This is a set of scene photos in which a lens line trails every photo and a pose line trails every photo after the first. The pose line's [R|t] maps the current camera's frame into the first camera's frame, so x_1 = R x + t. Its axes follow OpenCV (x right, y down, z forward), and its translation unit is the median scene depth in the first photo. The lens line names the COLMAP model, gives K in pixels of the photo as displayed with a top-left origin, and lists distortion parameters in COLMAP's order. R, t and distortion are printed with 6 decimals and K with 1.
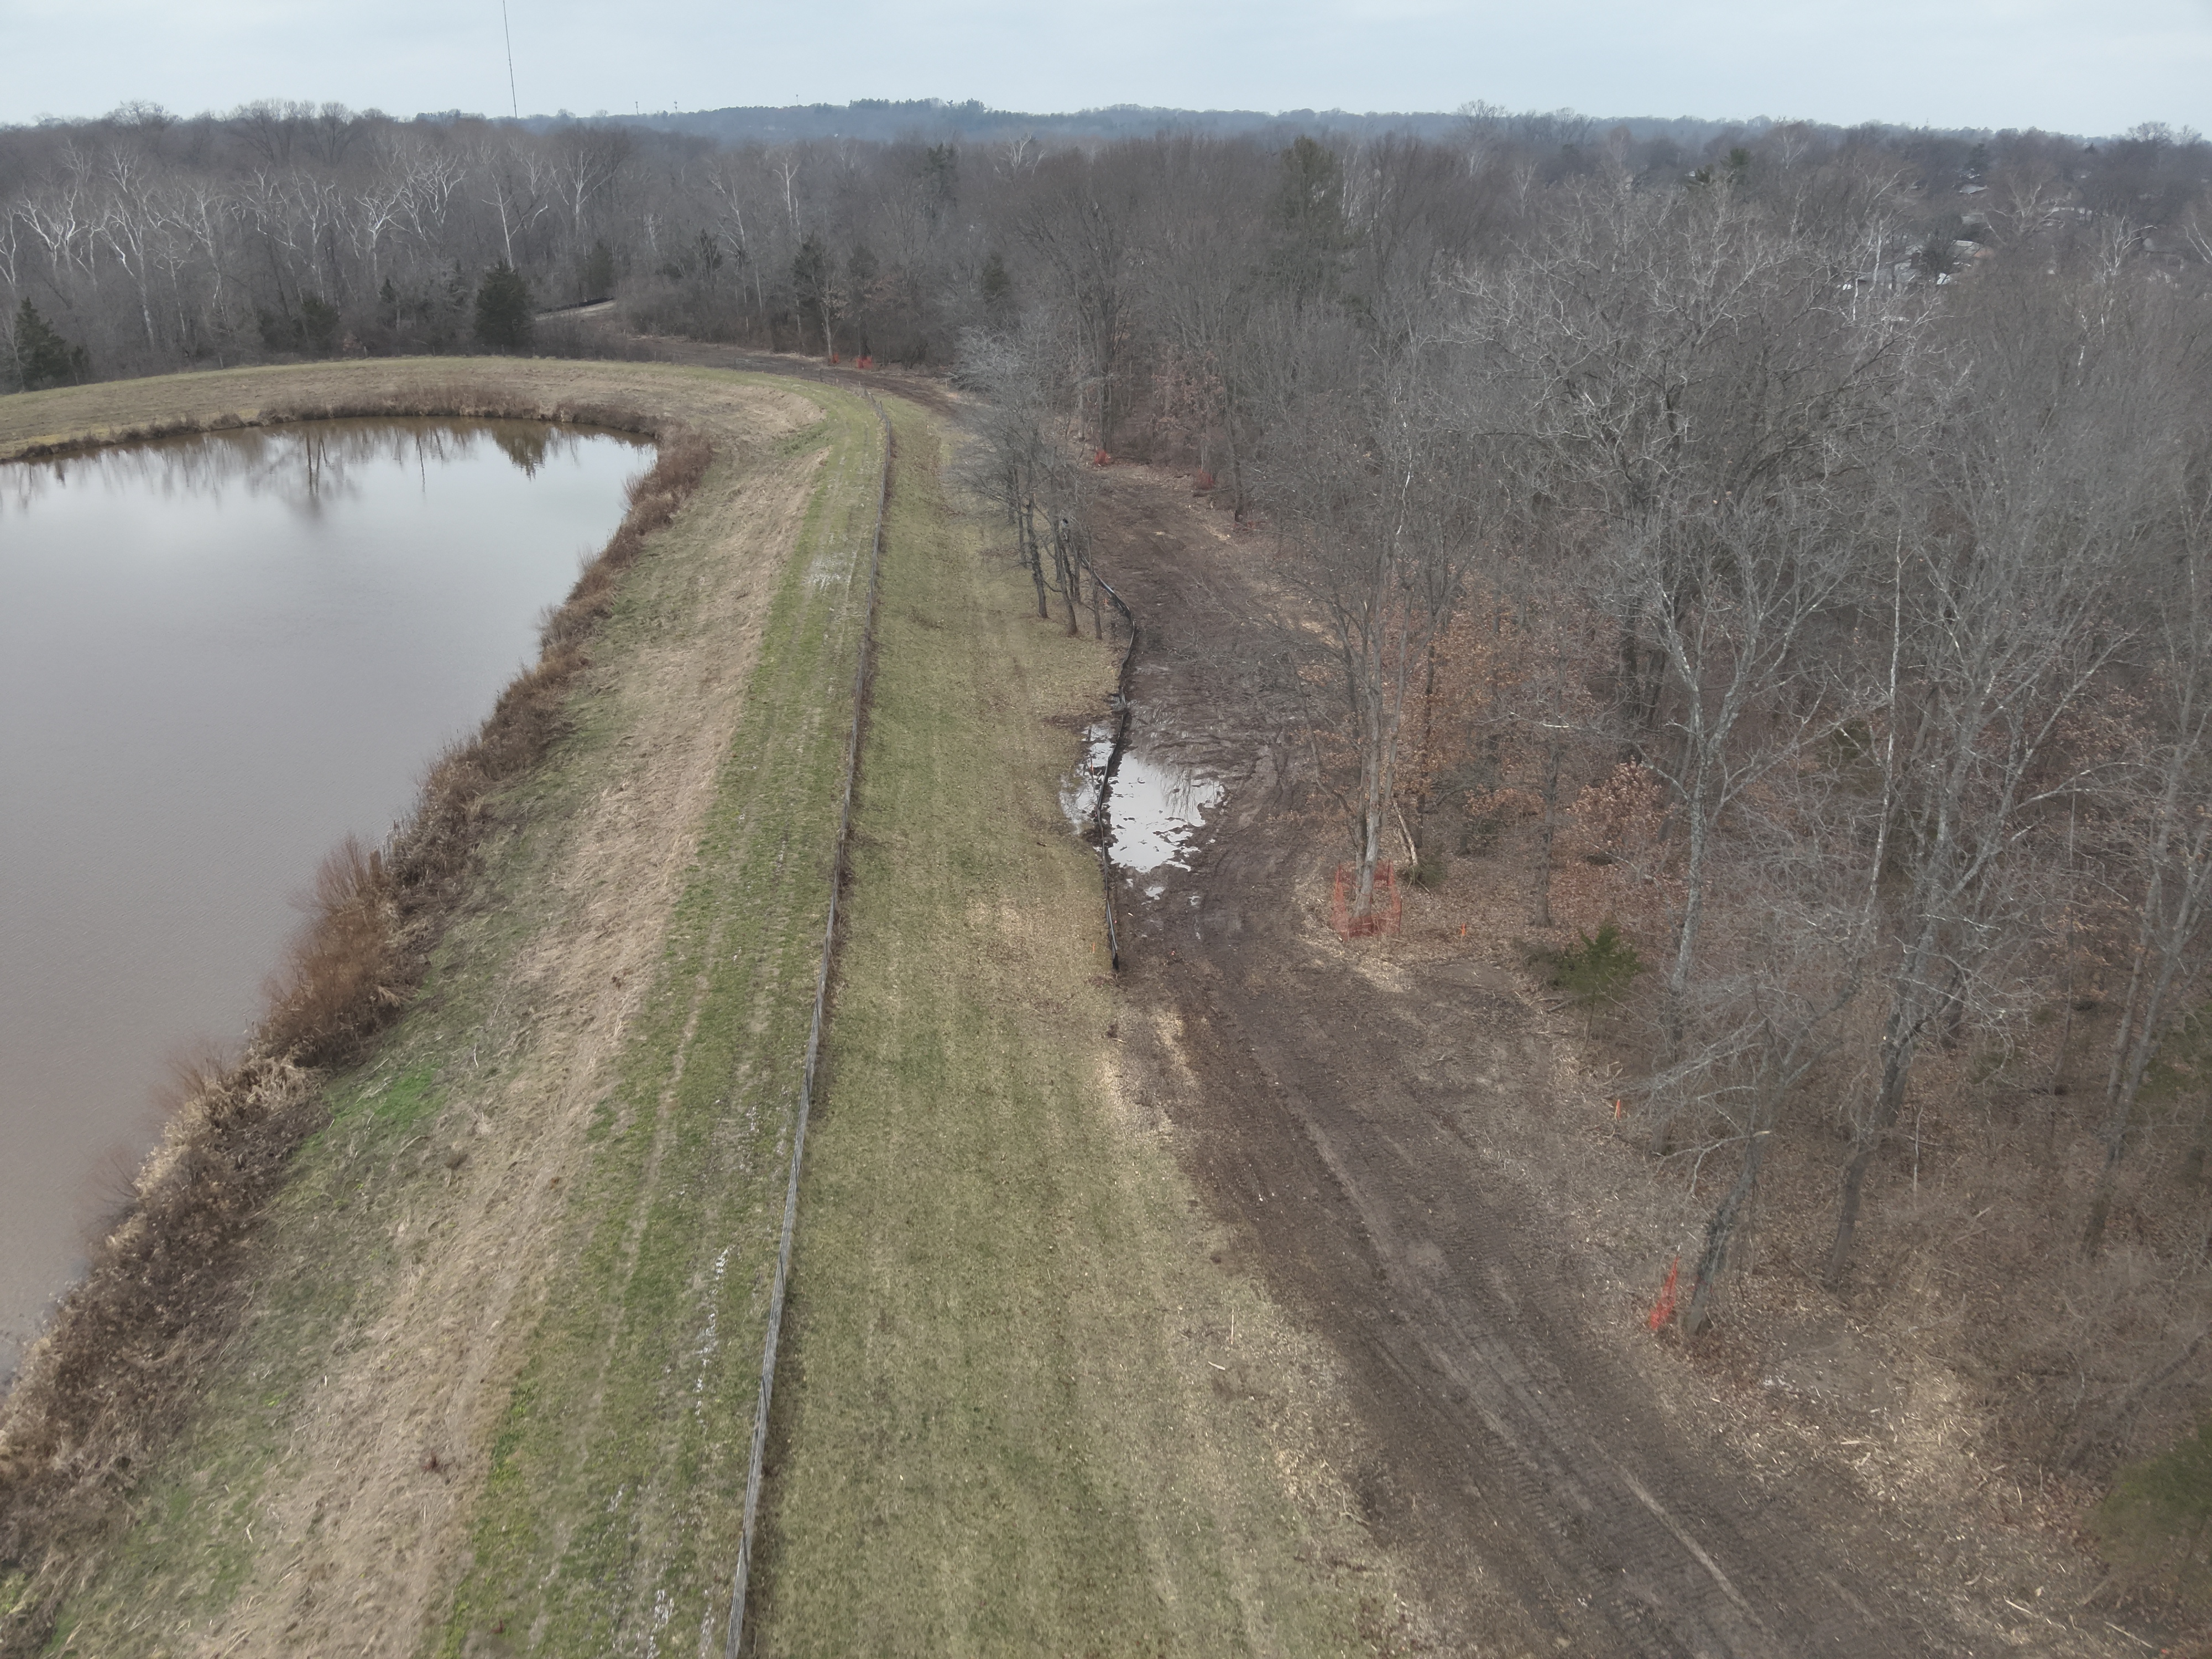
lens RADIAL K [[1620.6, 0, 1103.3], [0, 1620.6, 831.5], [0, 0, 1]] dist [0.169991, -0.315576]
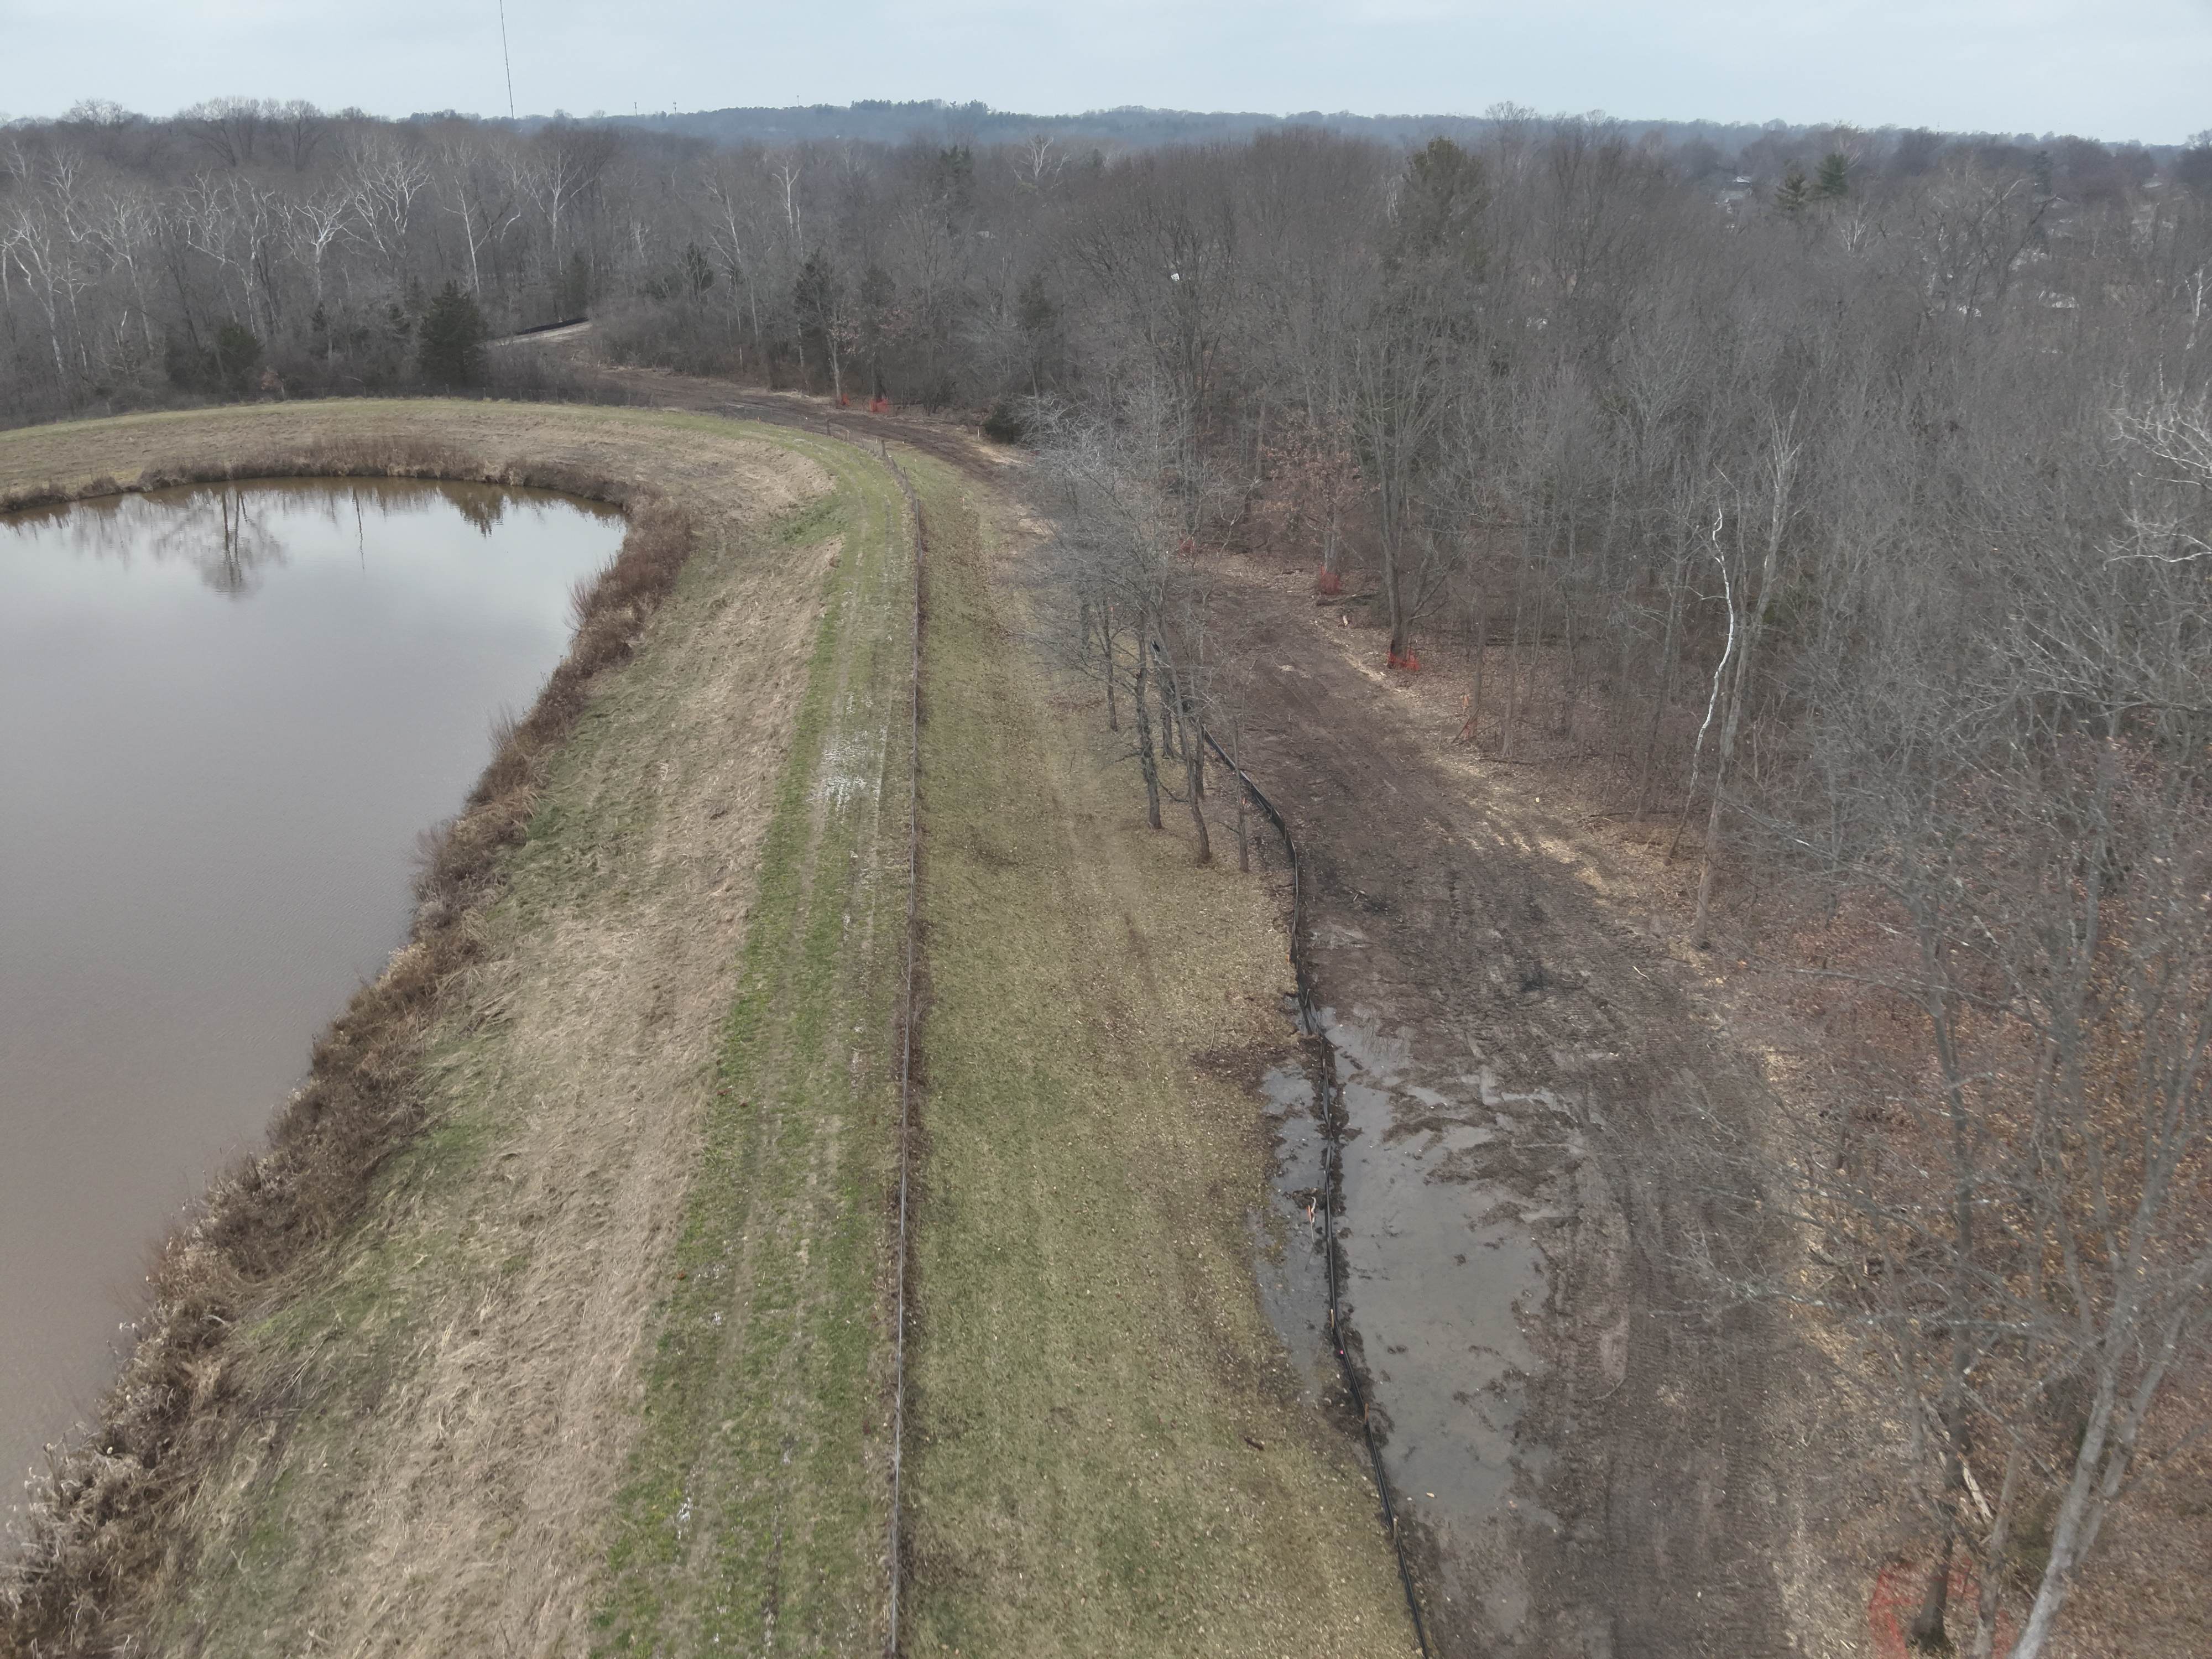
lens RADIAL K [[1620.6, 0, 1103.3], [0, 1620.6, 831.5], [0, 0, 1]] dist [0.169991, -0.315576]
pose [[0.999997, 0.002464, 0.000890, -0.050503], [-0.002463, 0.999996, -0.001059, -0.109233], [-0.000893, 0.001056, 0.999999, 0.261716]]
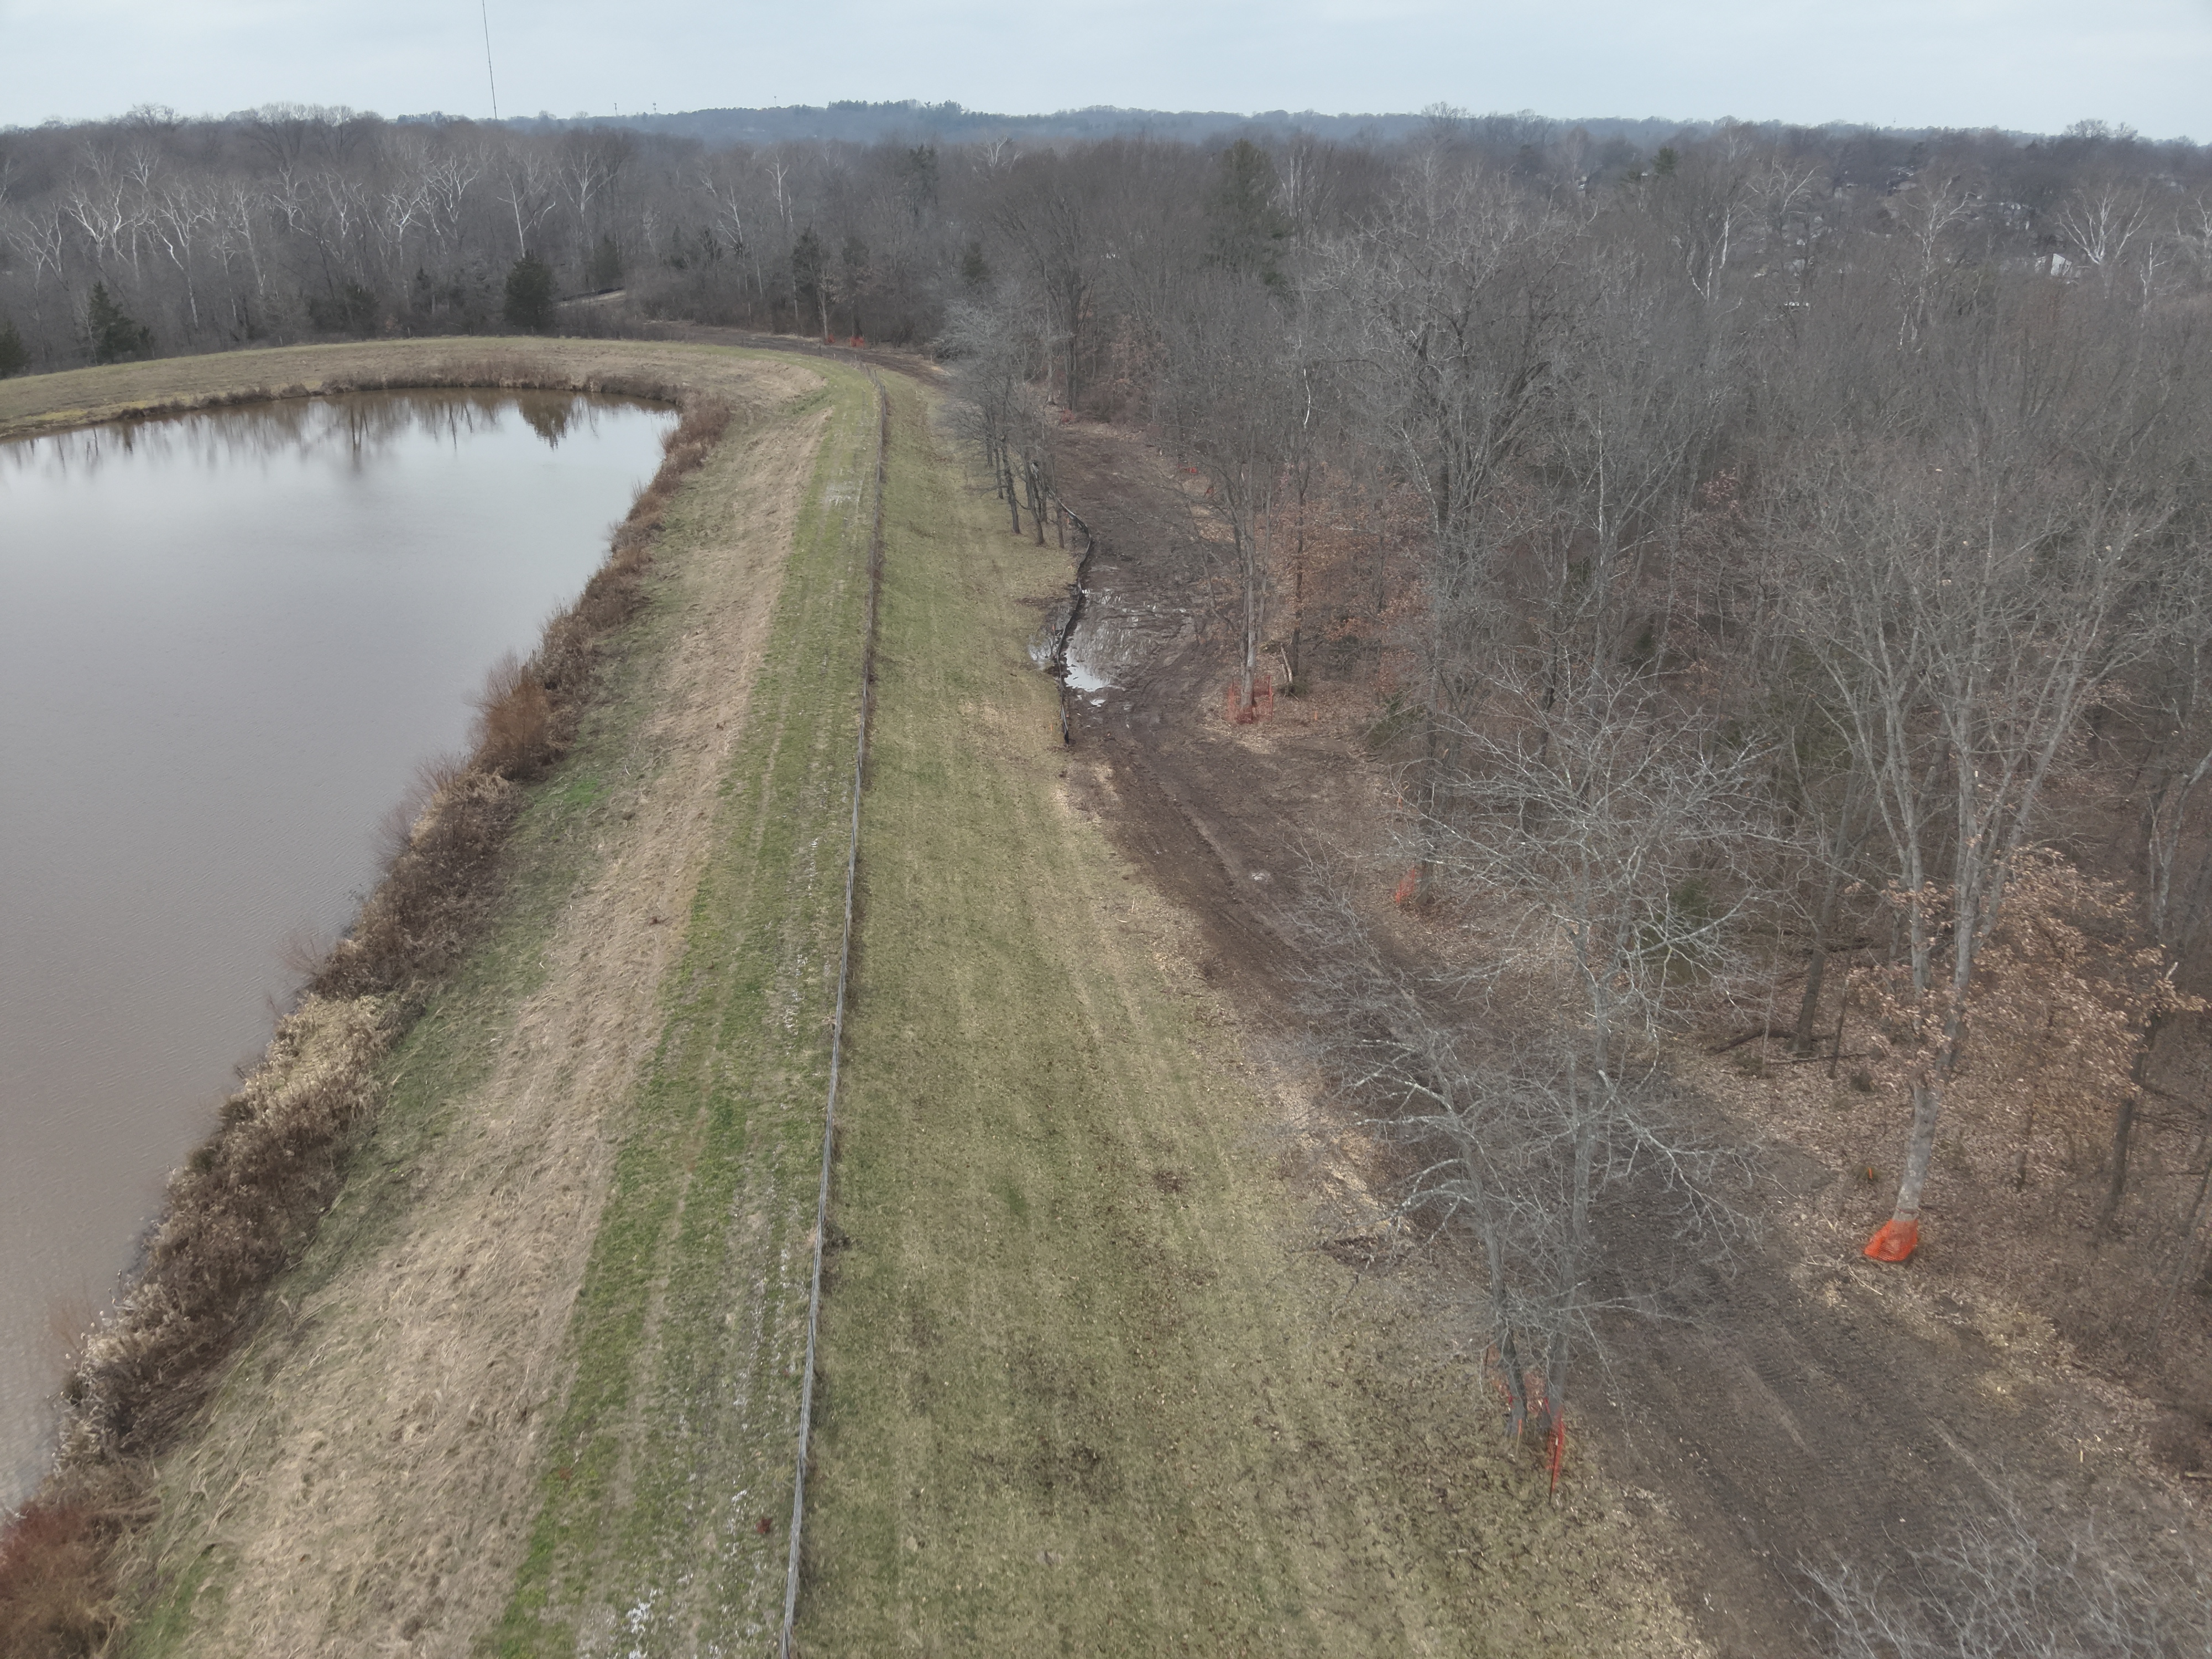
lens RADIAL K [[1620.6, 0, 1103.3], [0, 1620.6, 831.5], [0, 0, 1]] dist [0.169991, -0.315576]
pose [[0.999920, -0.005755, 0.011279, 0.011172], [0.005760, 0.999983, -0.000419, 0.078676], [-0.011277, 0.000484, 0.999936, -0.190007]]
